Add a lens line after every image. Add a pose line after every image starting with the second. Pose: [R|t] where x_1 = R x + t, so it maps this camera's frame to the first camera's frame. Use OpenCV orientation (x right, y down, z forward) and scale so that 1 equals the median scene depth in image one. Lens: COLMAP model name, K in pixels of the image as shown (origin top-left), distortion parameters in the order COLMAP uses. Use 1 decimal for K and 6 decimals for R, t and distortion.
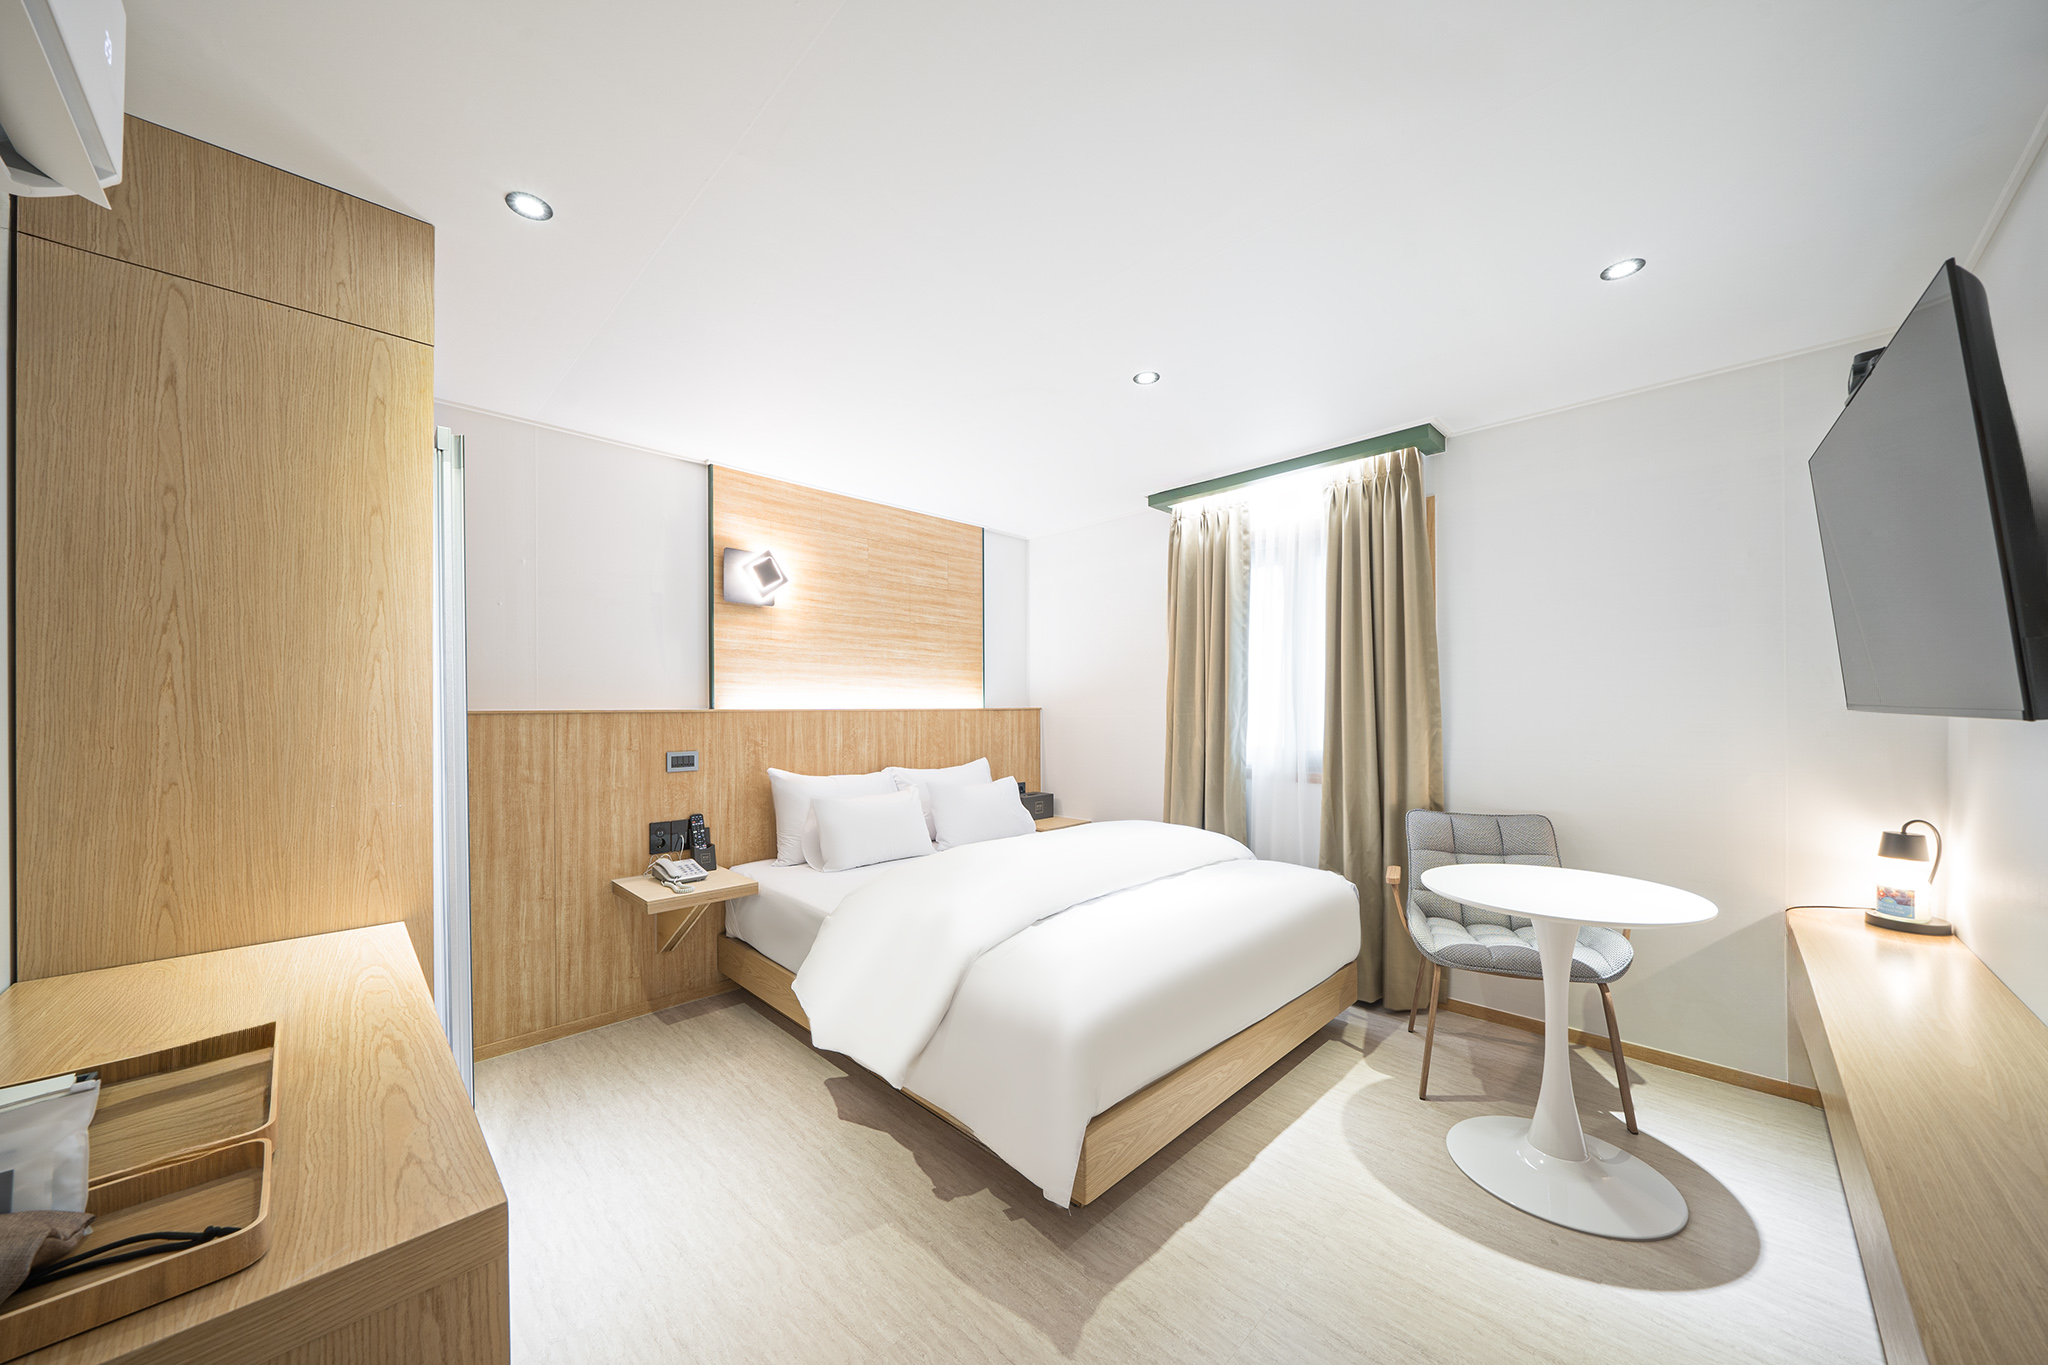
lens RADIAL K [[698.2, 0, 1035.5], [0, 698.2, 703.6], [0, 0, 1]] dist [0.000792, 0.000609]
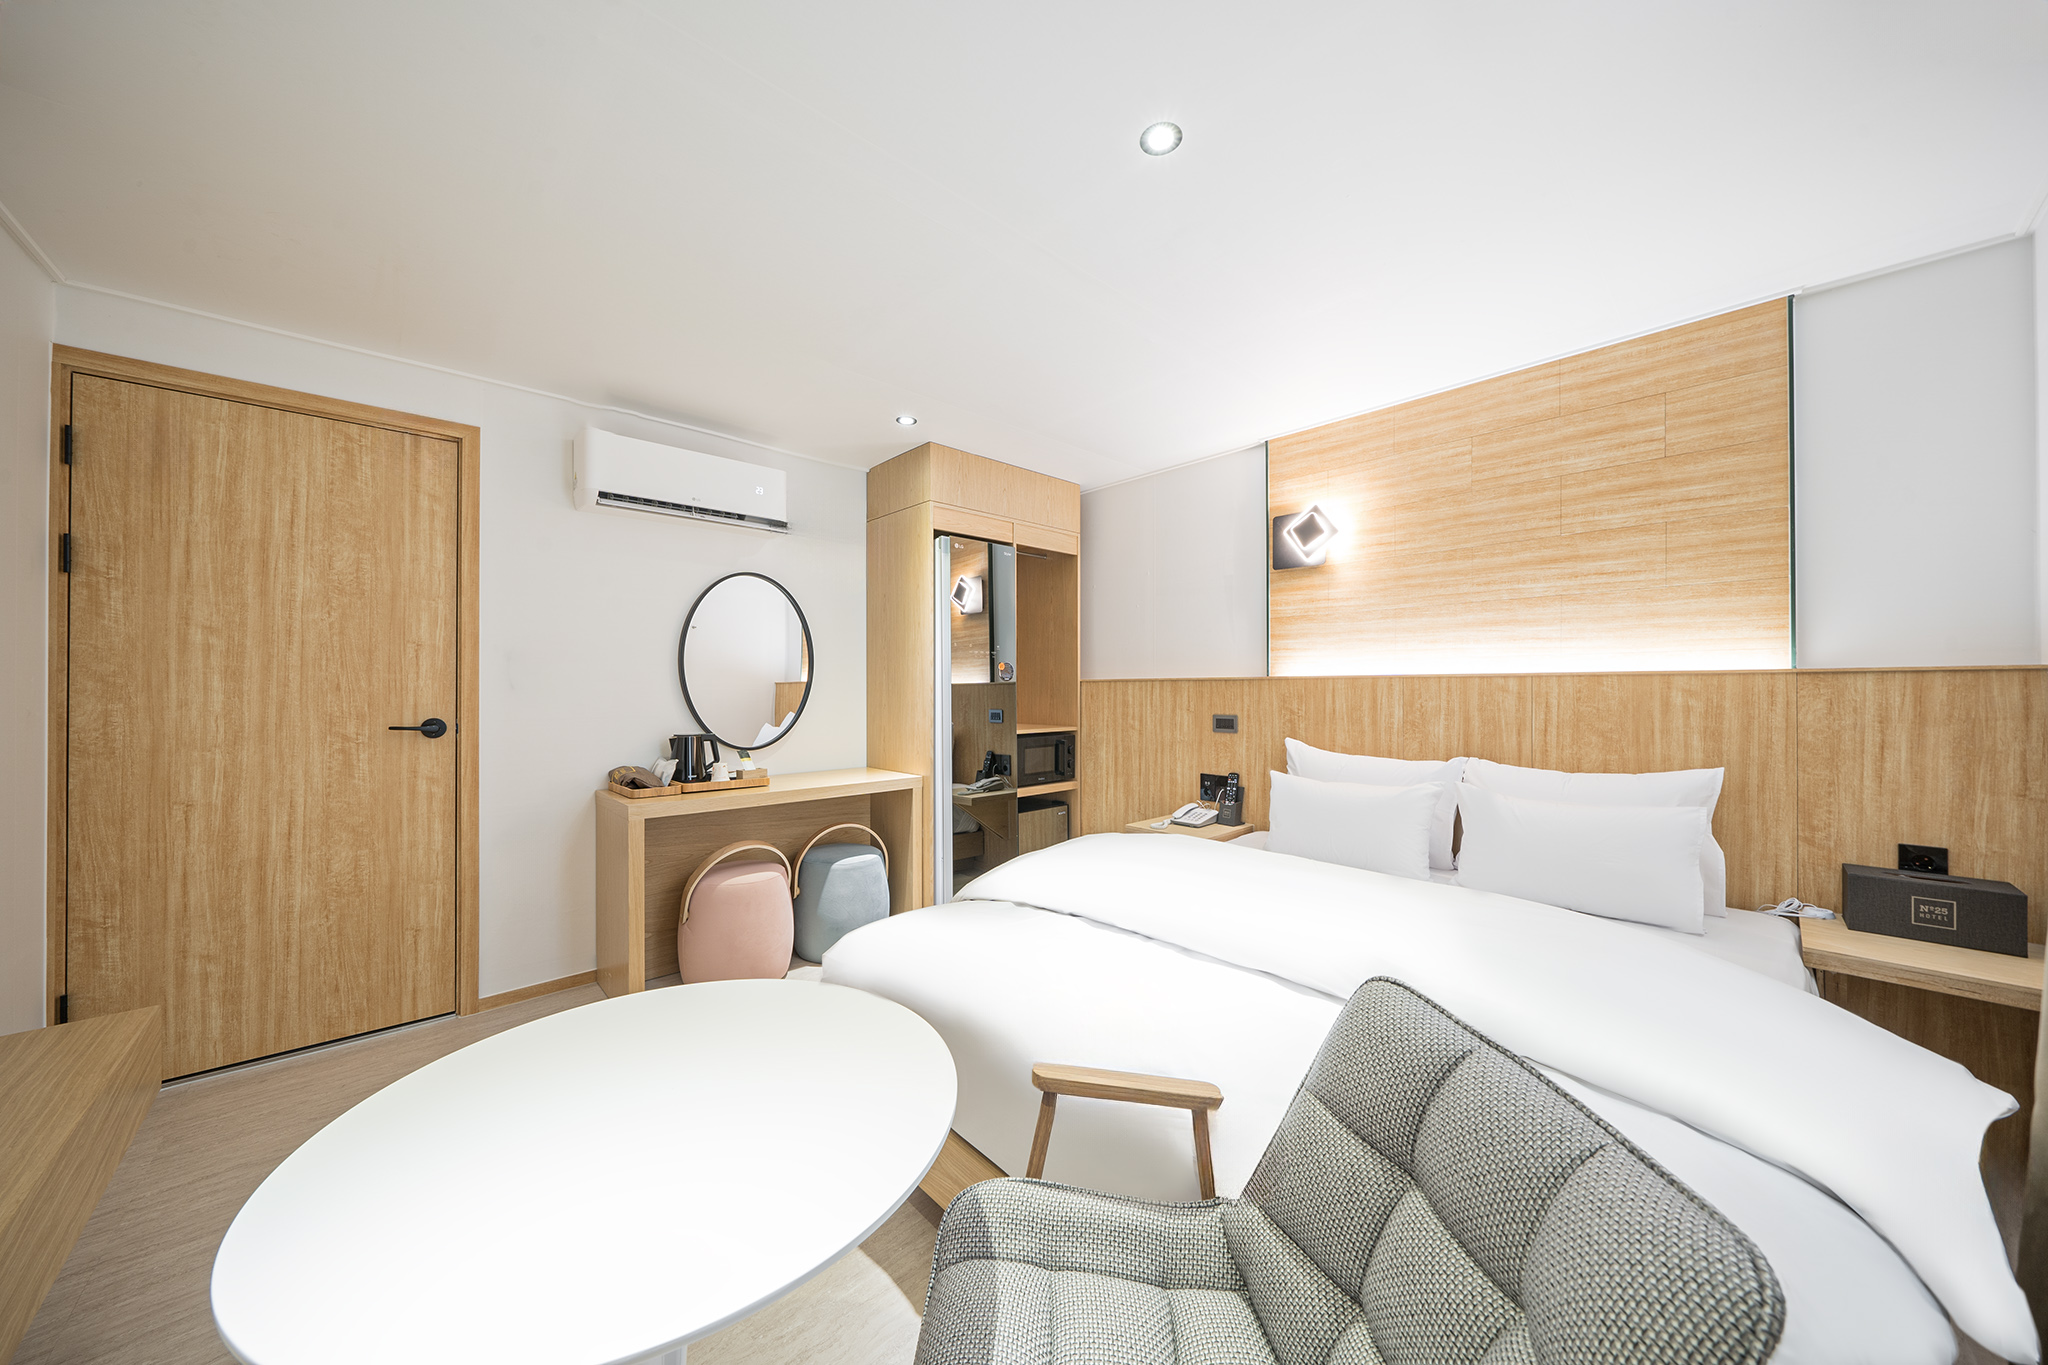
lens RADIAL K [[698.2, 0, 1004.3], [0, 698.2, 678.2], [0, 0, 1]] dist [0.000792, 0.000609]
pose [[-0.047014, -0.010391, -0.998840, 0.532150], [0.008026, 0.999910, -0.010780, 0.016378], [0.998862, -0.008523, -0.046926, 0.594681]]
